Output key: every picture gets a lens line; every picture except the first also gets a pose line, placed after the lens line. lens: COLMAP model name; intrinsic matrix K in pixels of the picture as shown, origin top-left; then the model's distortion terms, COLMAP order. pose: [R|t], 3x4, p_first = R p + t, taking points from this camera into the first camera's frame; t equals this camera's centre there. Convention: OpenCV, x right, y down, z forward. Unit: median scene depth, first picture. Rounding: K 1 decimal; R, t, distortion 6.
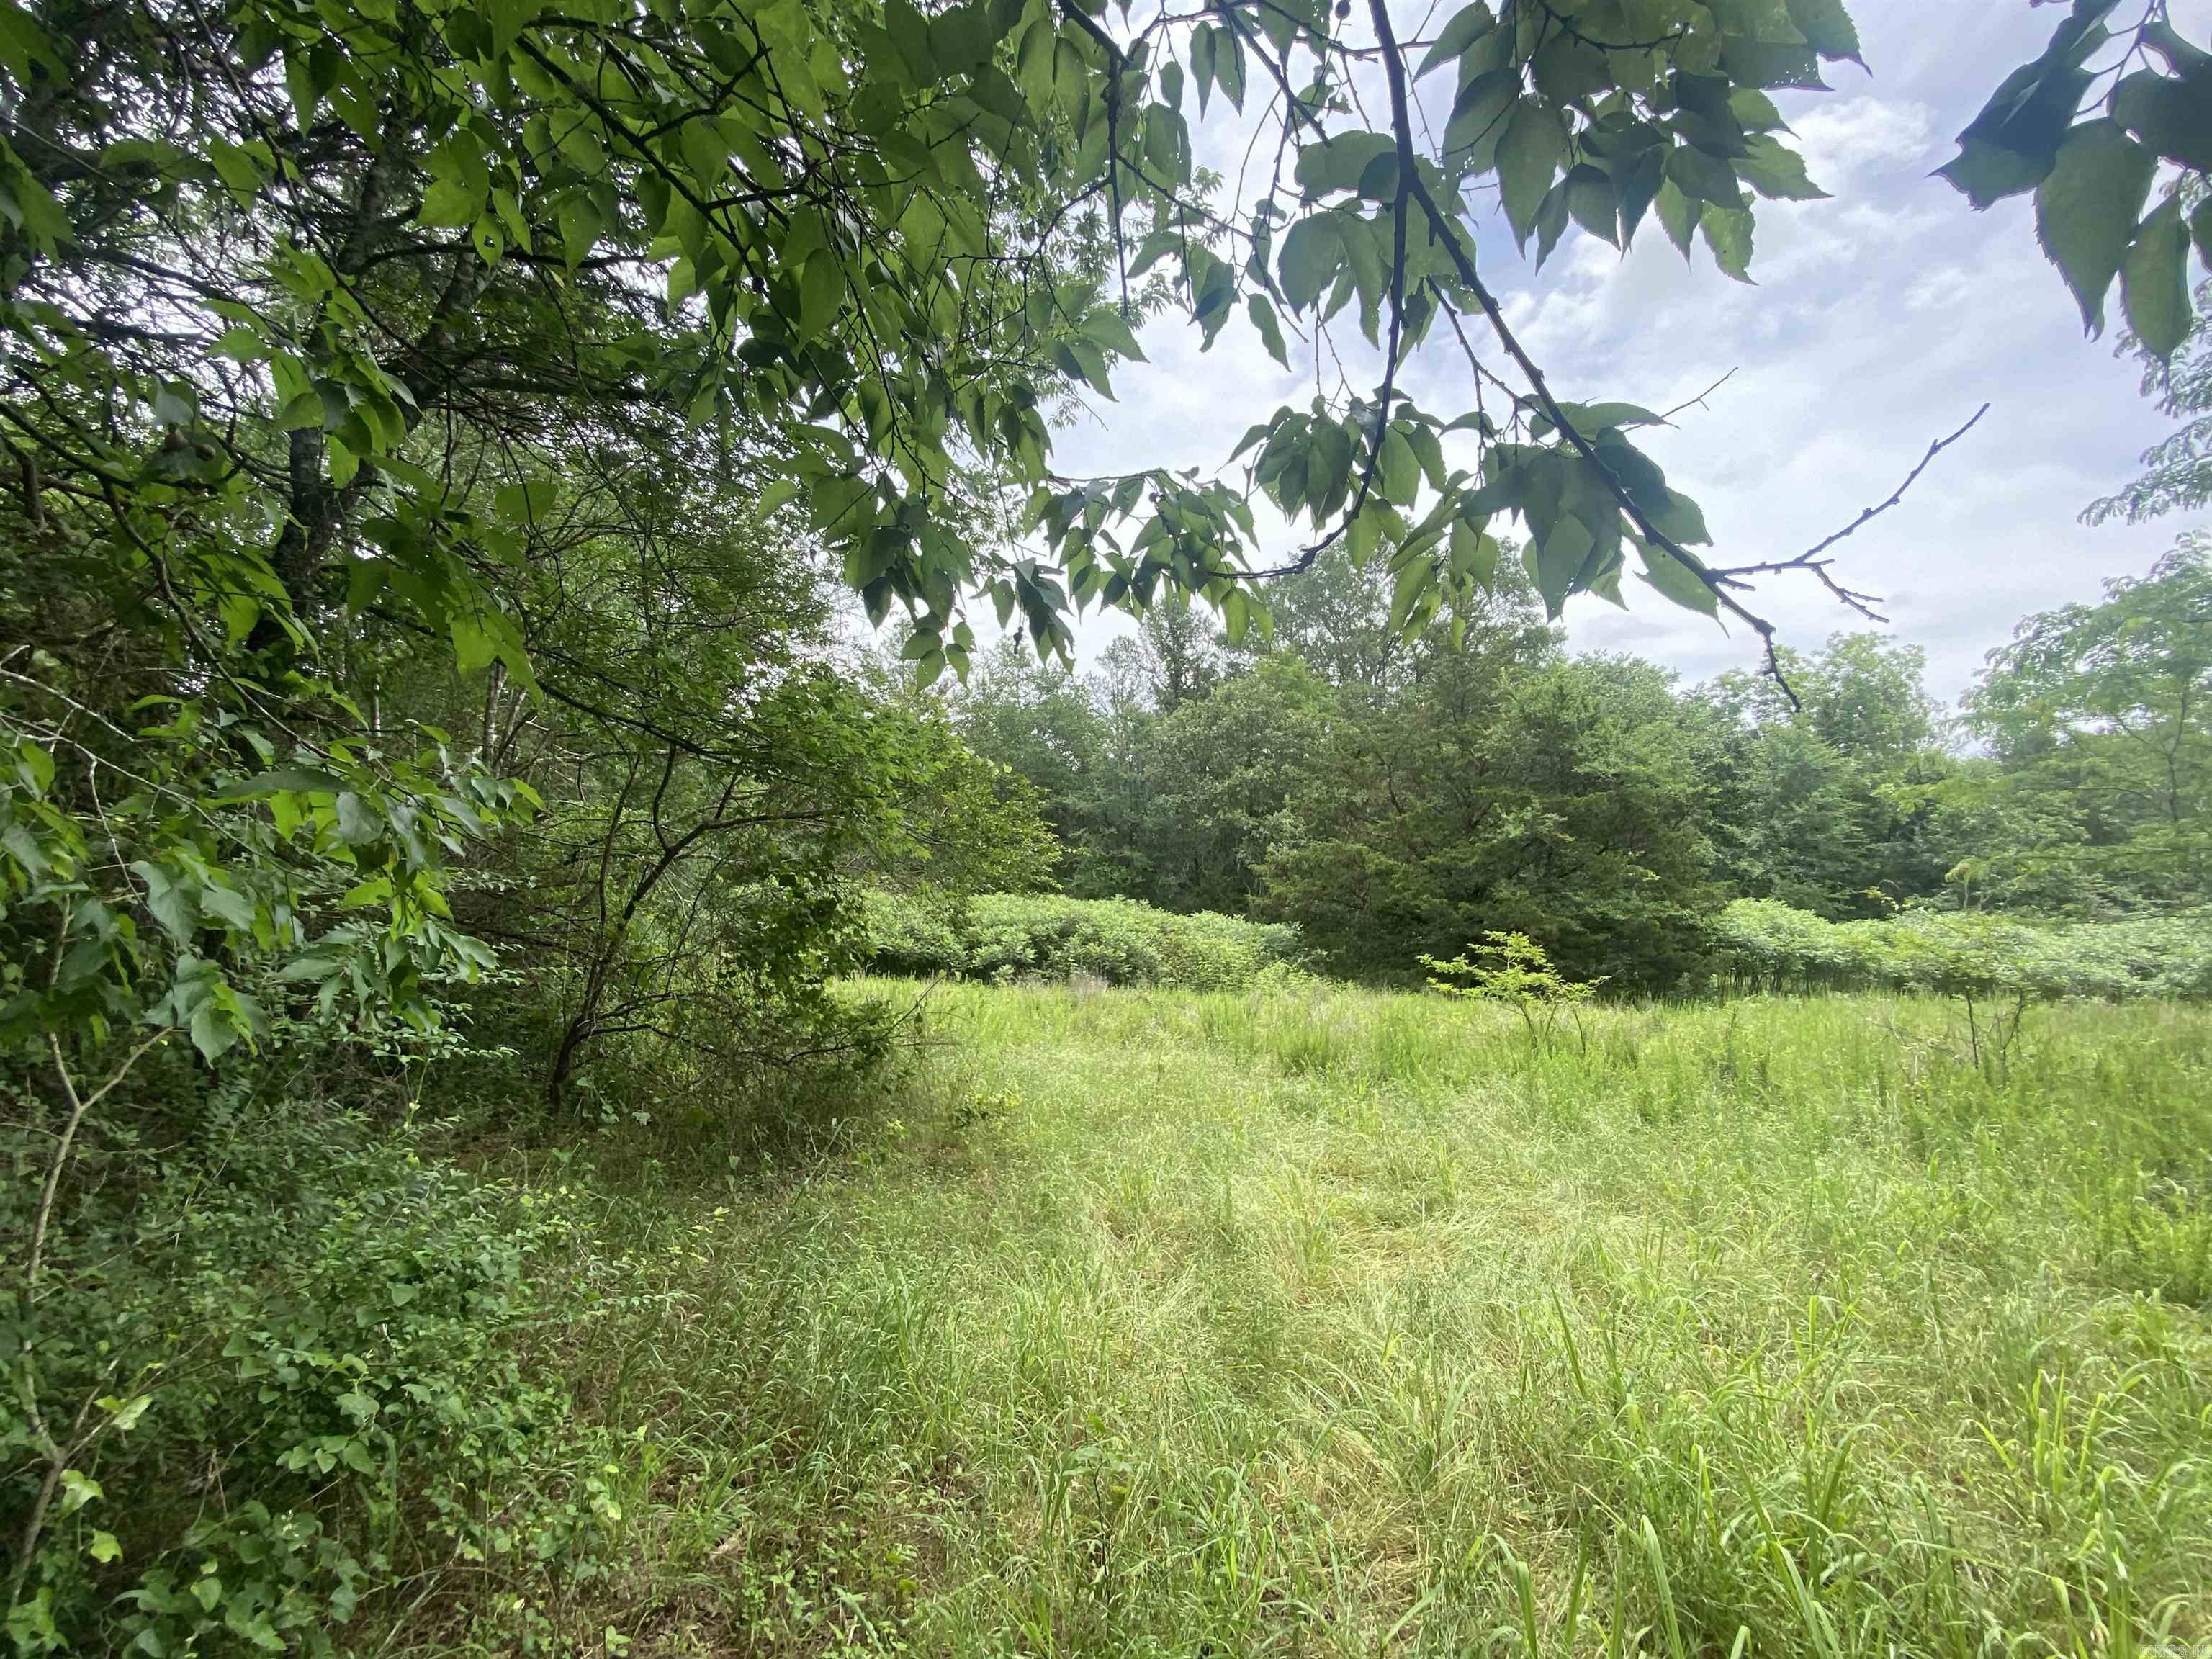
lens RADIAL K [[875.7, 0, 1086.5], [0, 875.7, 851.7], [0, 0, 1]] dist [0.000976, -0.016490]
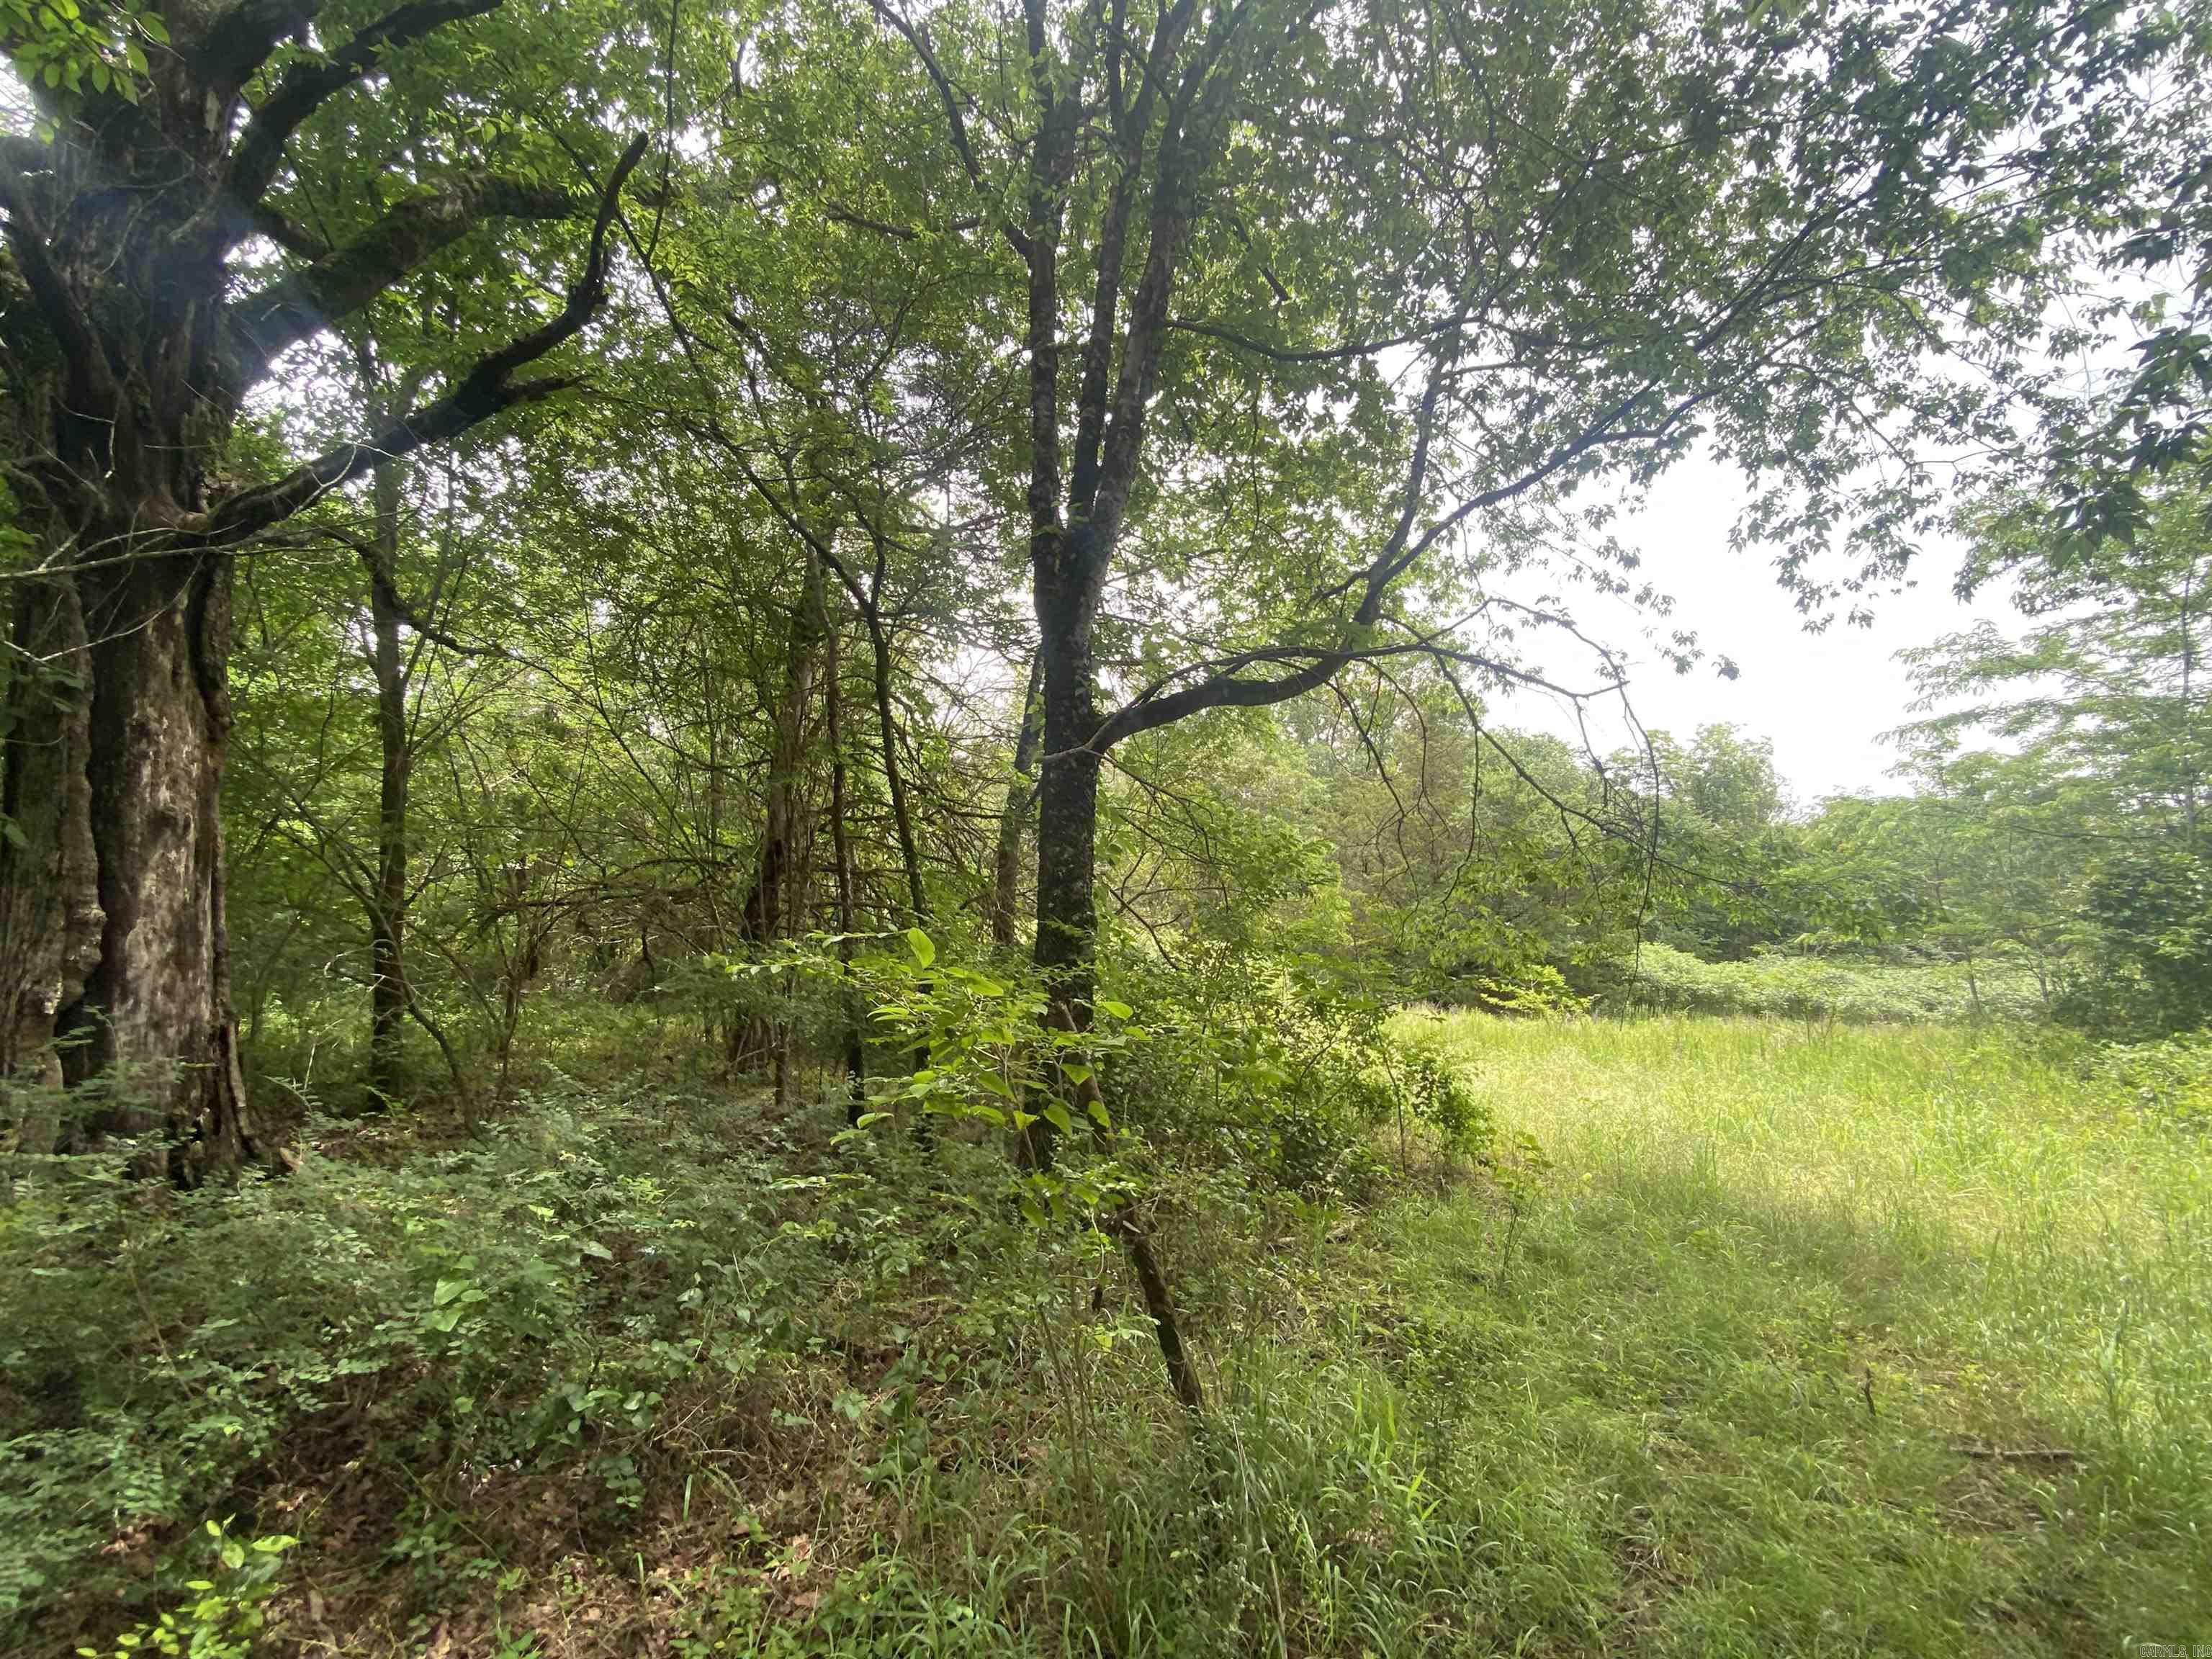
lens RADIAL K [[870.1, 0, 1105.3], [0, 870.1, 842.8], [0, 0, 1]] dist [0.001313, -0.014232]
pose [[0.992896, 0.038174, 0.112697, -0.181319], [-0.033895, 0.998639, -0.039640, -0.015834], [-0.114057, 0.035538, 0.992838, -0.181702]]
